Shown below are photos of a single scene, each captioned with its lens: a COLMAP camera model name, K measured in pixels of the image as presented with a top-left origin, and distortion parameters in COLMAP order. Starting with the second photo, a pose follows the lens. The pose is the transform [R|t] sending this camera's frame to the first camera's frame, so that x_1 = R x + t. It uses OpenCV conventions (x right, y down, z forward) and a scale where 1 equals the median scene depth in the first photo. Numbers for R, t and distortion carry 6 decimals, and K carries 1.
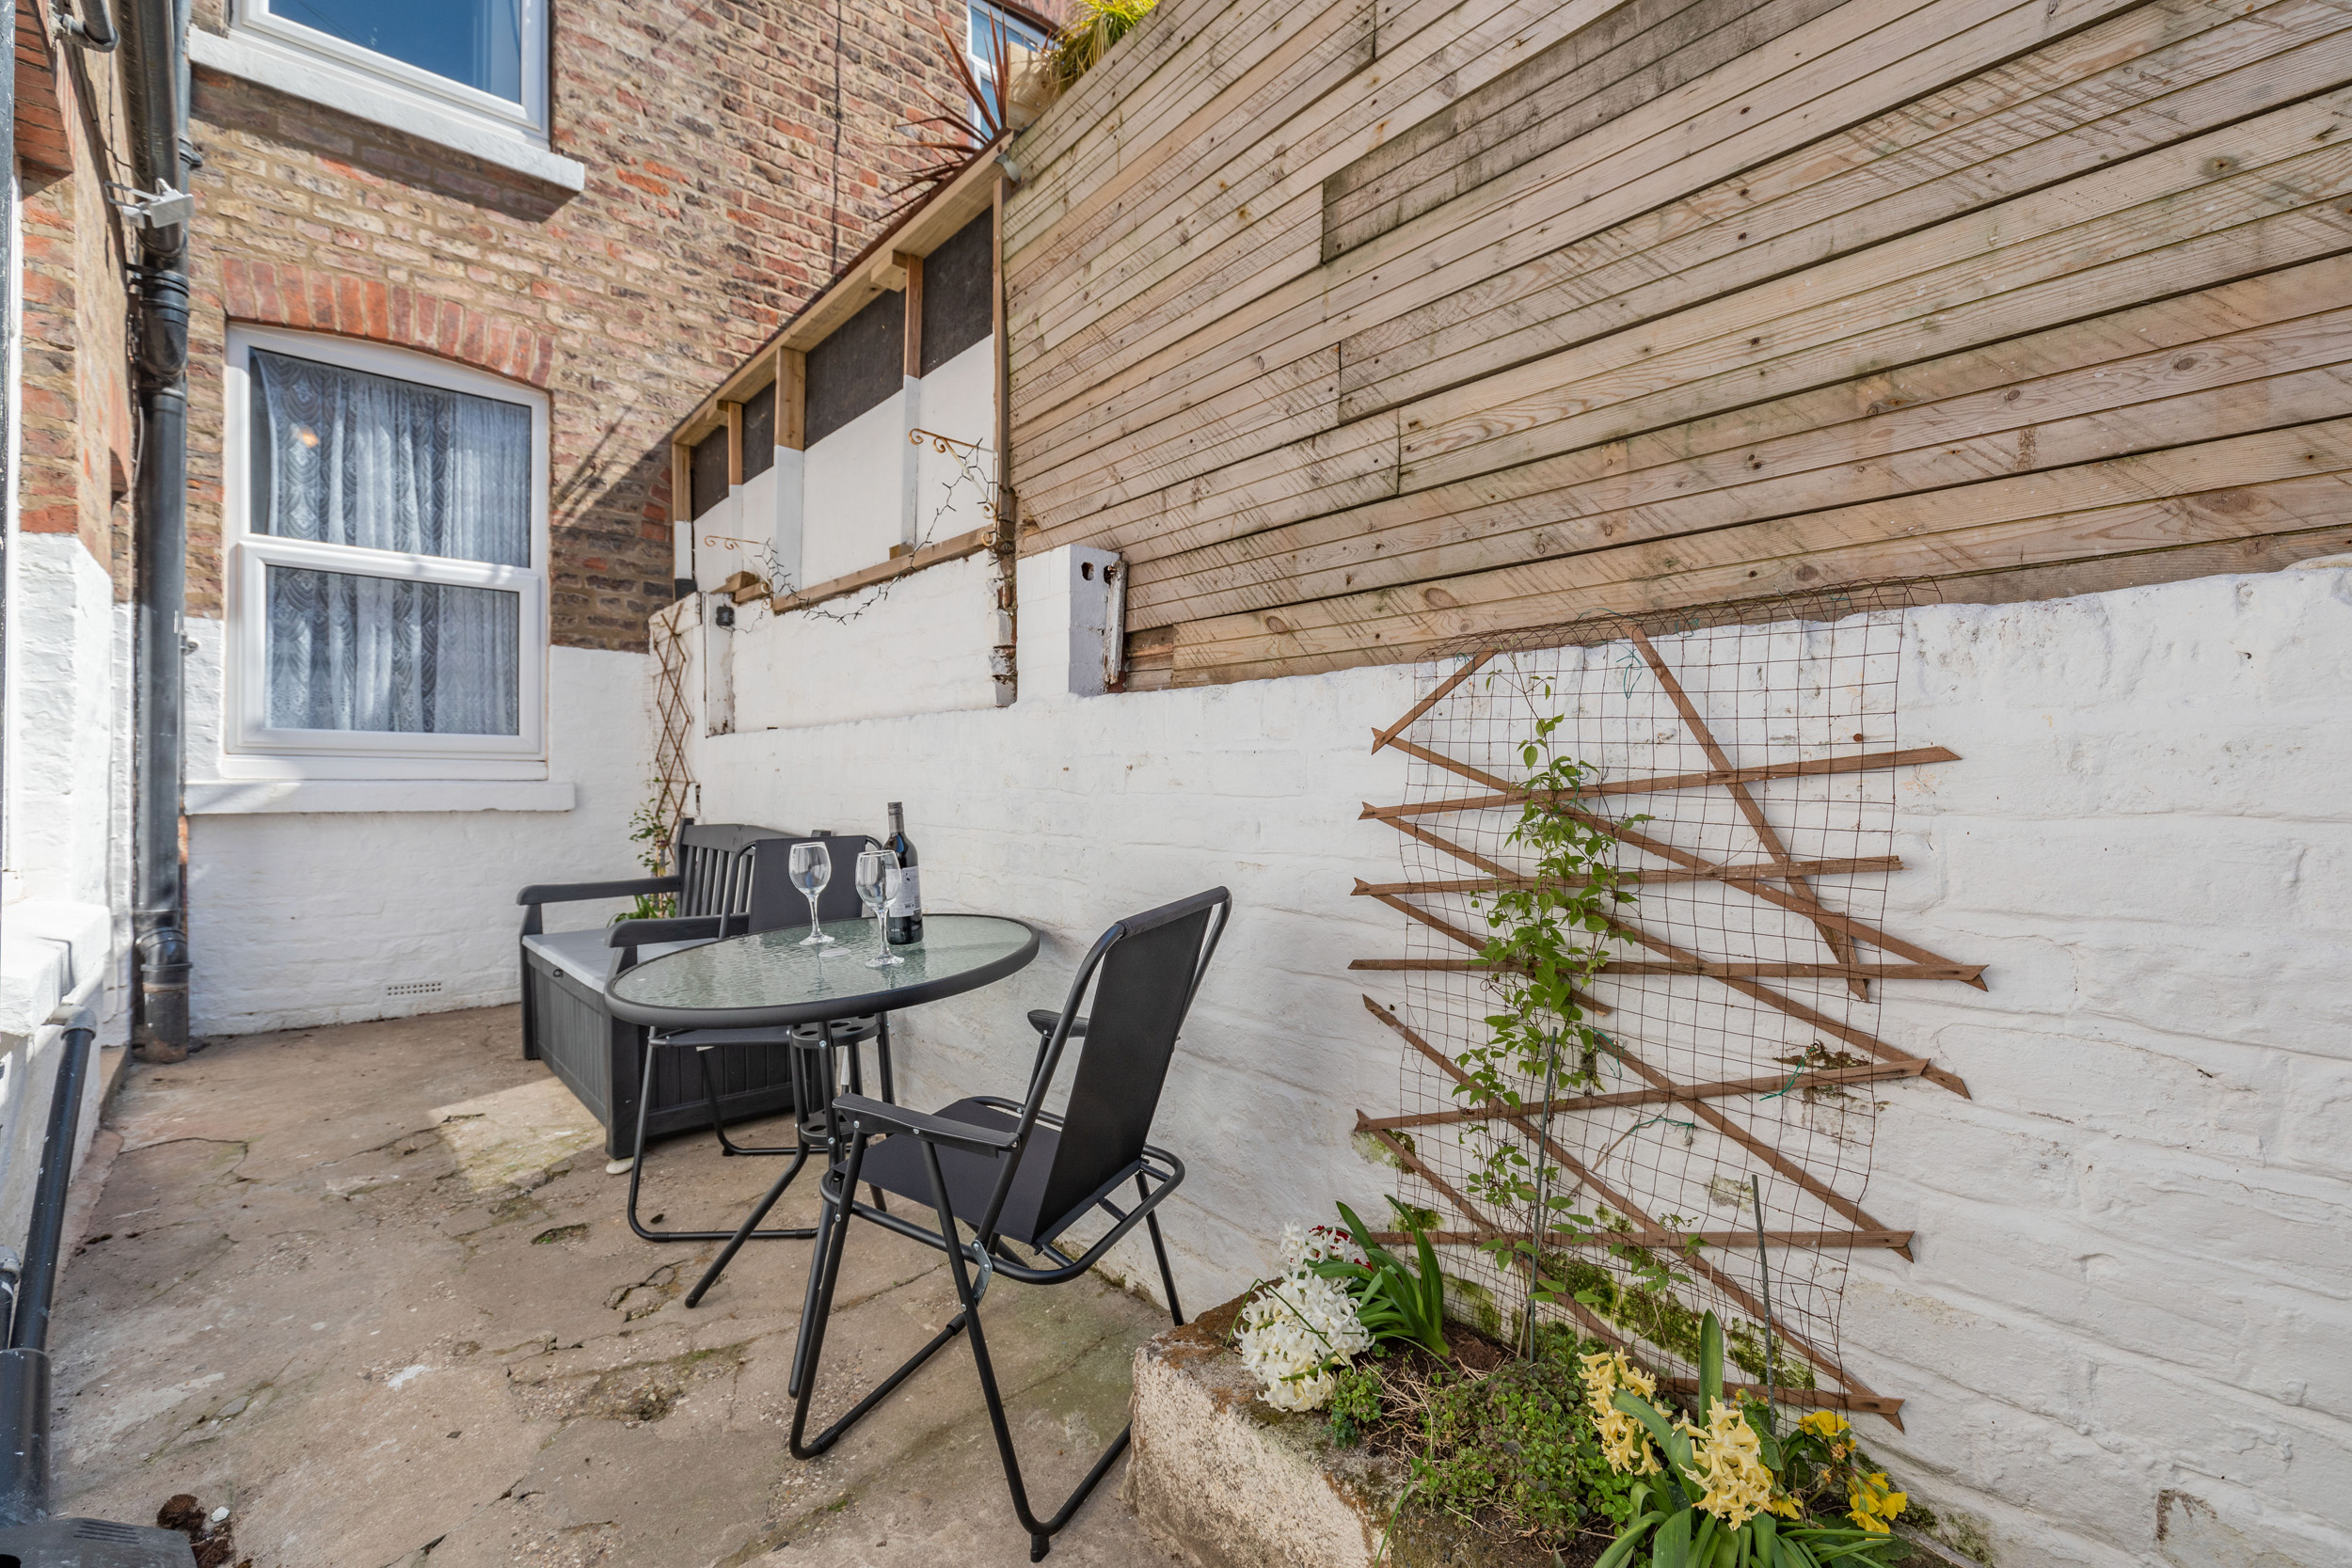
lens RADIAL K [[1060.5, 0, 1250.5], [0, 1060.5, 784.0], [0, 0, 1]] dist [-0.000147, -0.000039]
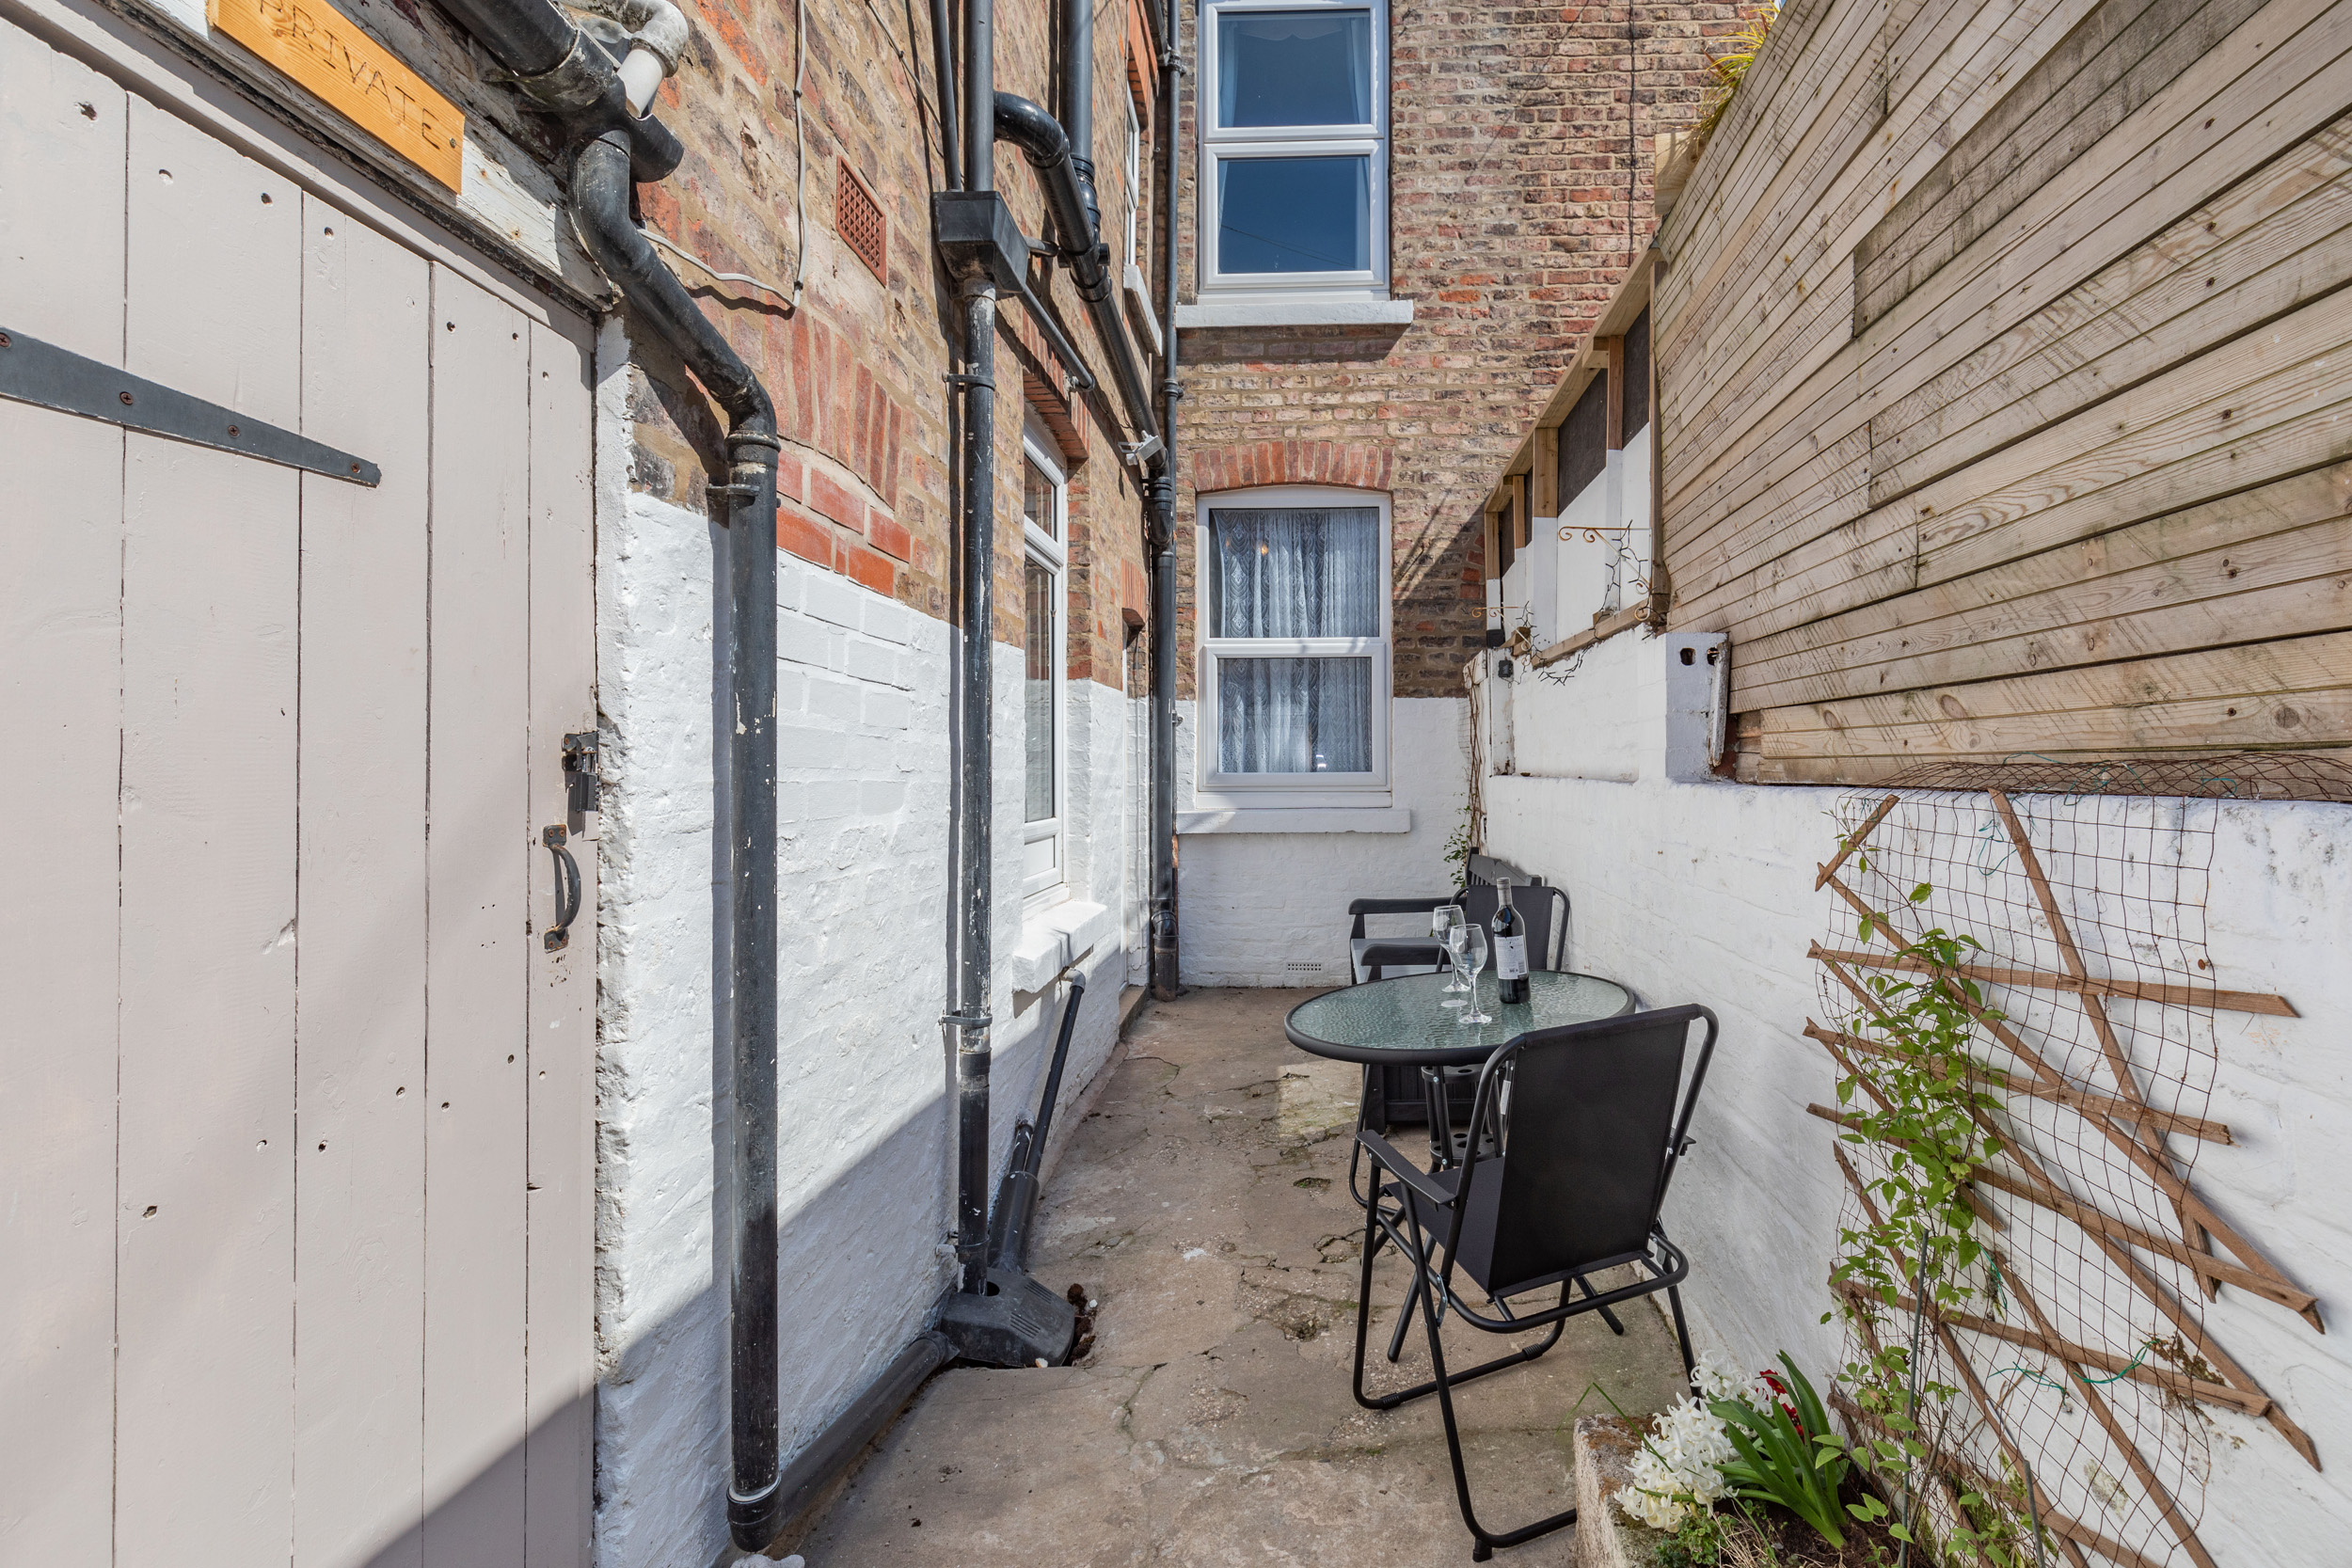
lens RADIAL K [[1060.5, 0, 1250.5], [0, 1060.5, 784.0], [0, 0, 1]] dist [-0.000147, -0.000039]
pose [[0.730440, -0.007901, -0.682931, 0.263126], [-0.000617, 0.999925, -0.012228, -0.074532], [0.682977, 0.009354, 0.730380, -0.029555]]
